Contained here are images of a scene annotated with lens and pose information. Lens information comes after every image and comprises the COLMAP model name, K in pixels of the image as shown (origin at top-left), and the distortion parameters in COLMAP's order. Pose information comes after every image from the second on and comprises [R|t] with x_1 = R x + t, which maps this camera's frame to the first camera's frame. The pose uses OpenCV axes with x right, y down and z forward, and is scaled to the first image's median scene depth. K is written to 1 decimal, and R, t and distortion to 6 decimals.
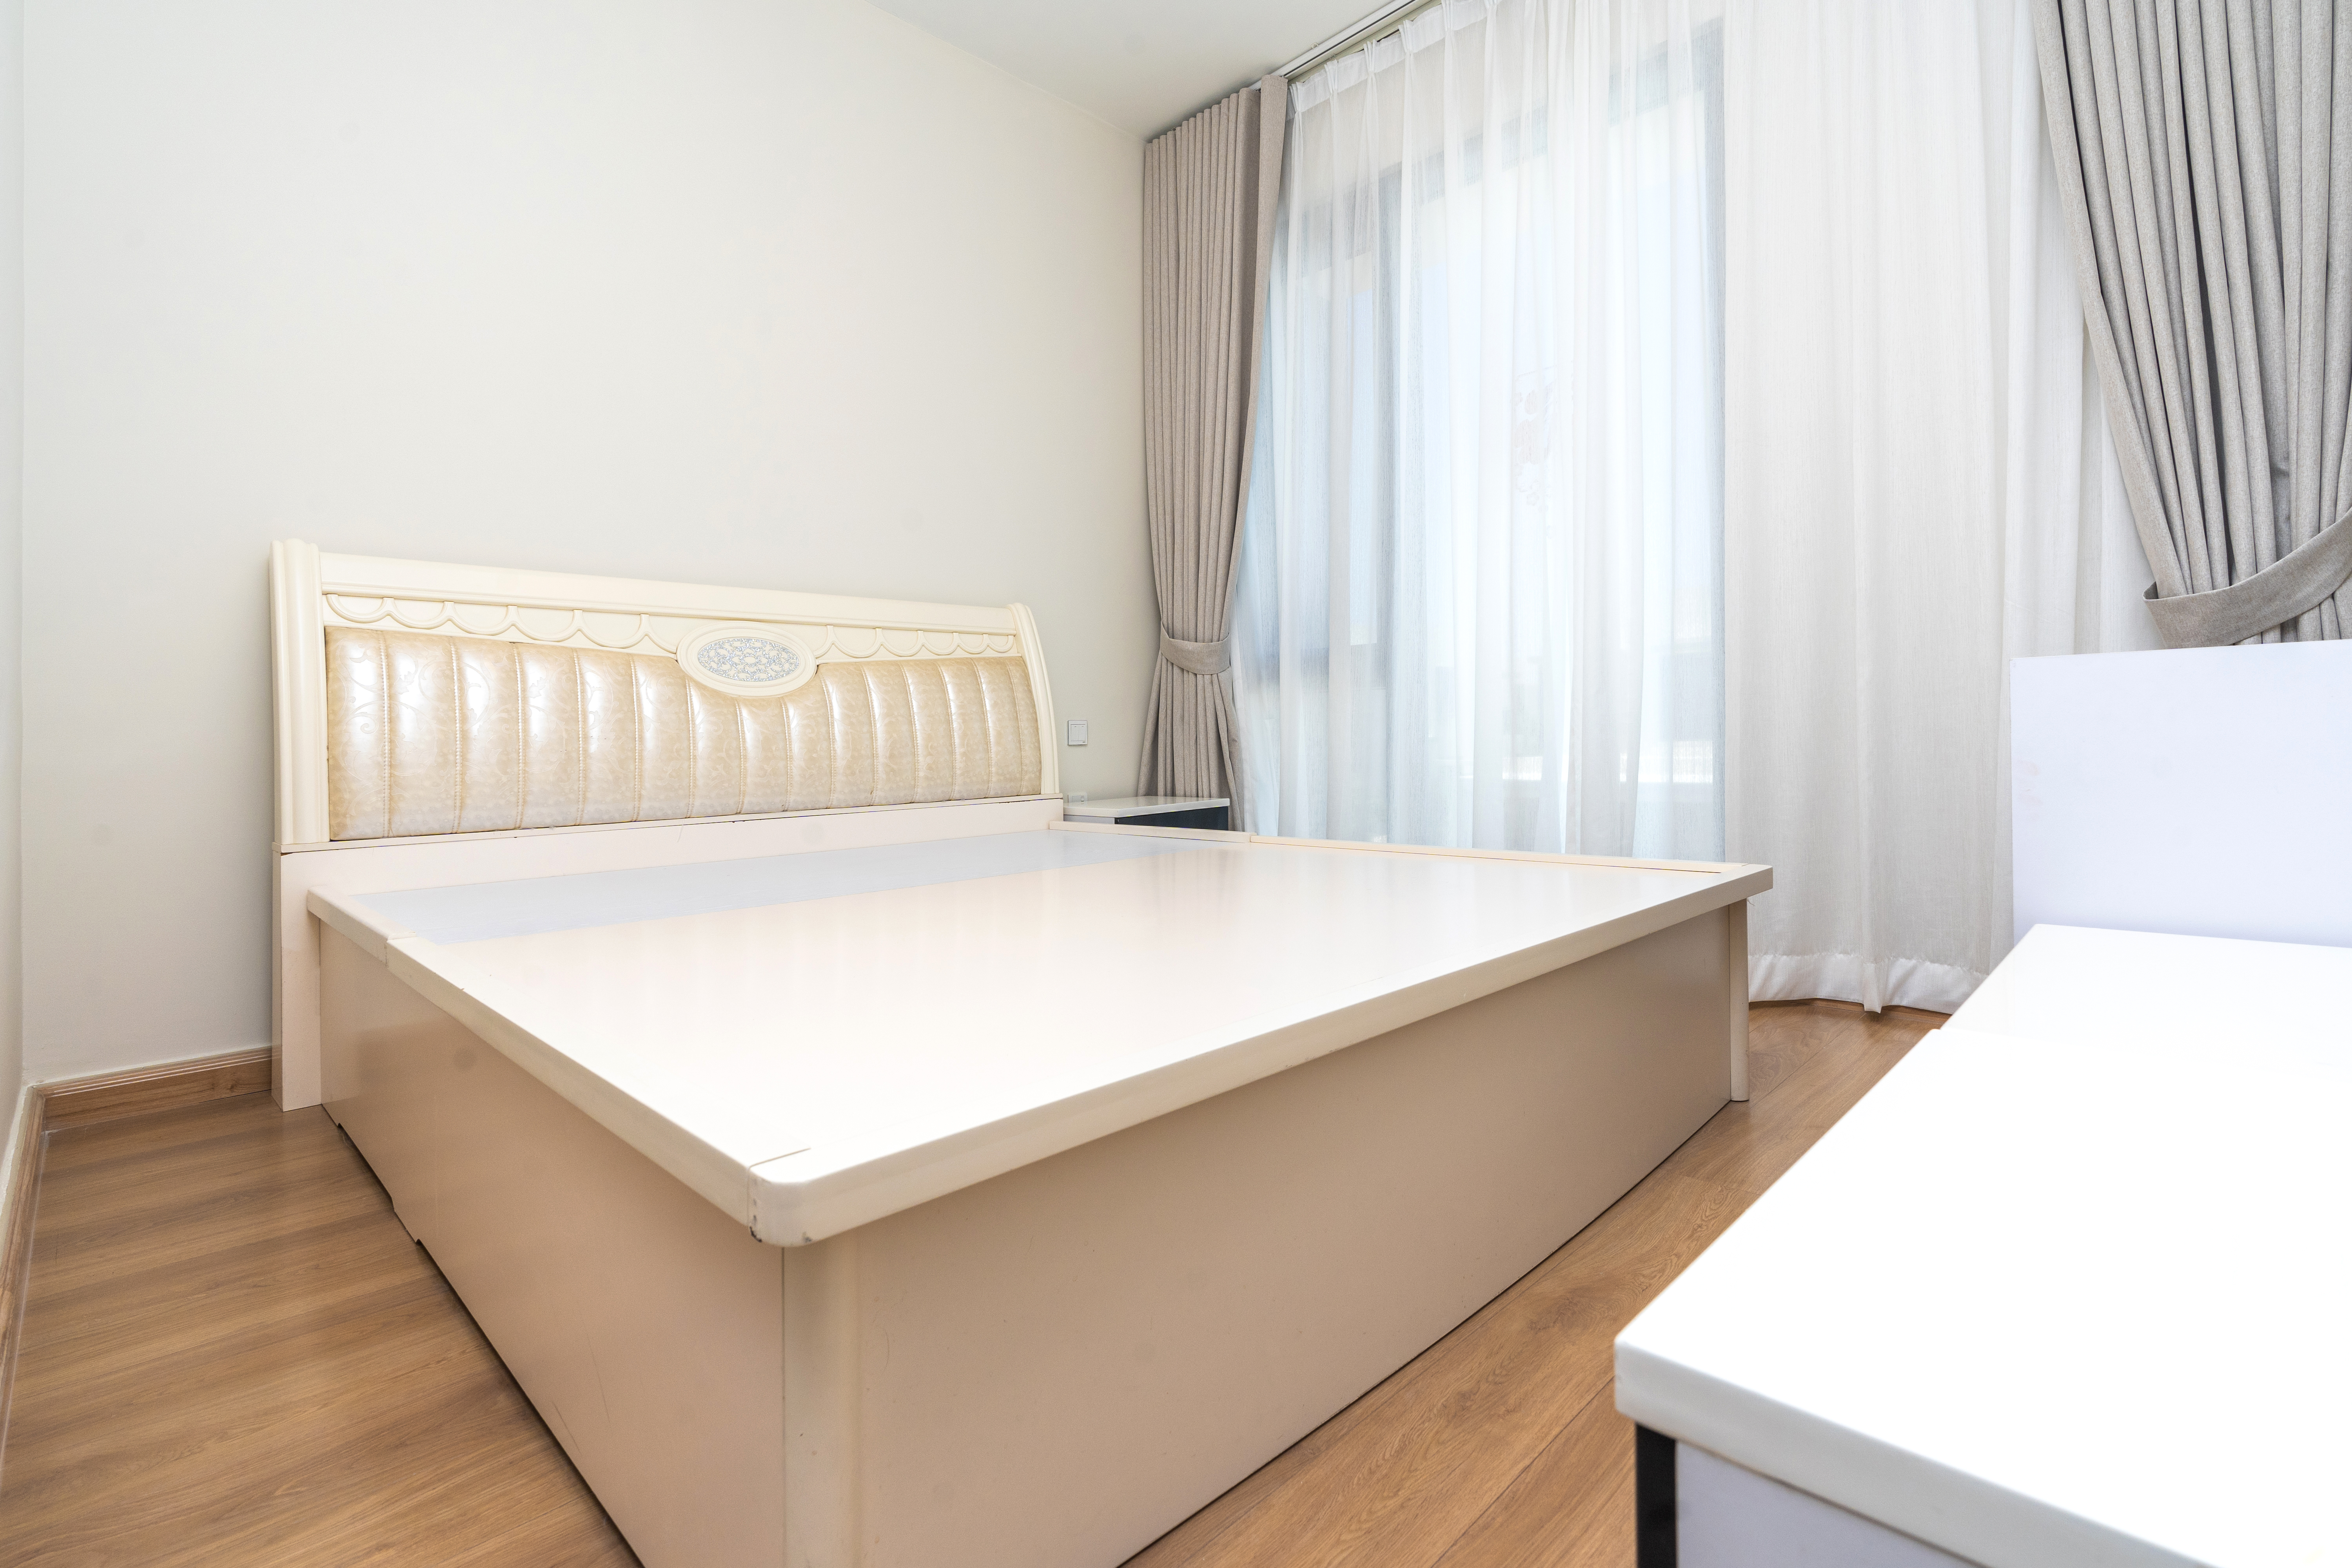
lens RADIAL K [[1076.6, 0, 1172.8], [0, 1076.6, 767.2], [0, 0, 1]] dist [-0.002588, -0.000211]
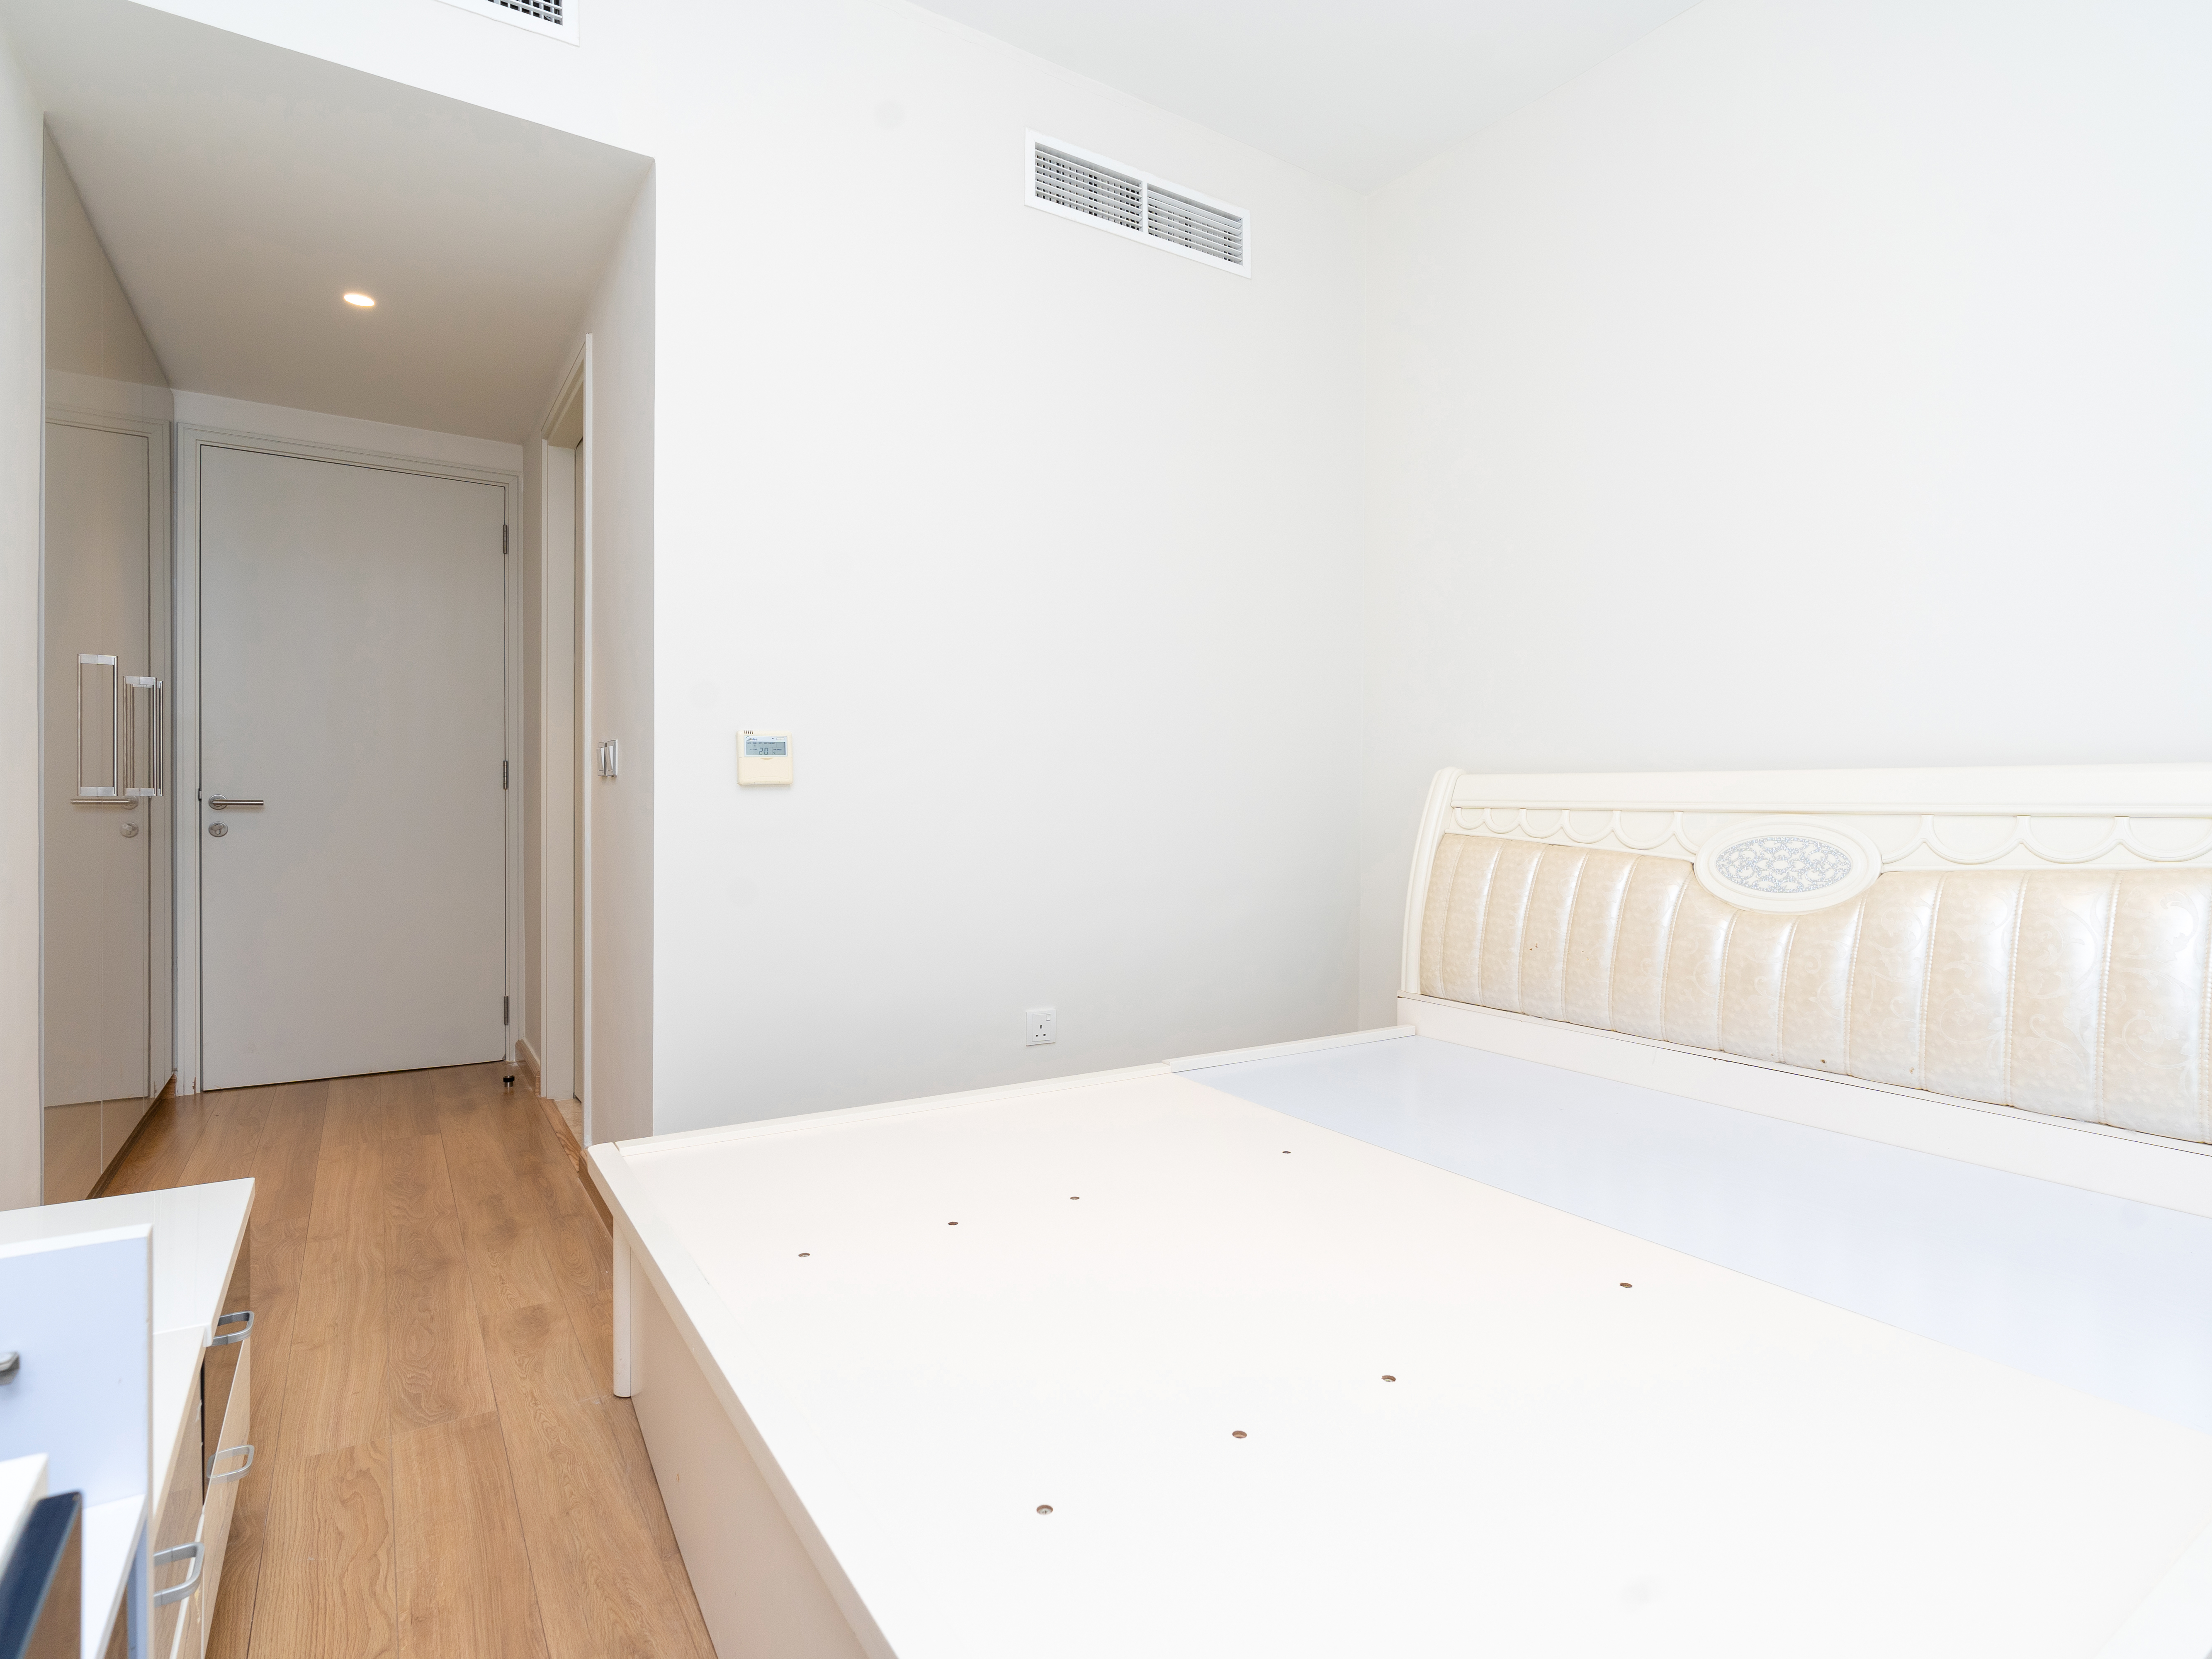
lens RADIAL K [[1133.1, 0, 1104.5], [0, 1133.1, 818.7], [0, 0, 1]] dist [-0.000330, 0.000297]
pose [[-0.212189, 0.037568, -0.976506, 0.546881], [-0.028112, 0.998613, 0.044527, -0.161026], [0.976824, 0.036900, -0.210839, 0.703425]]
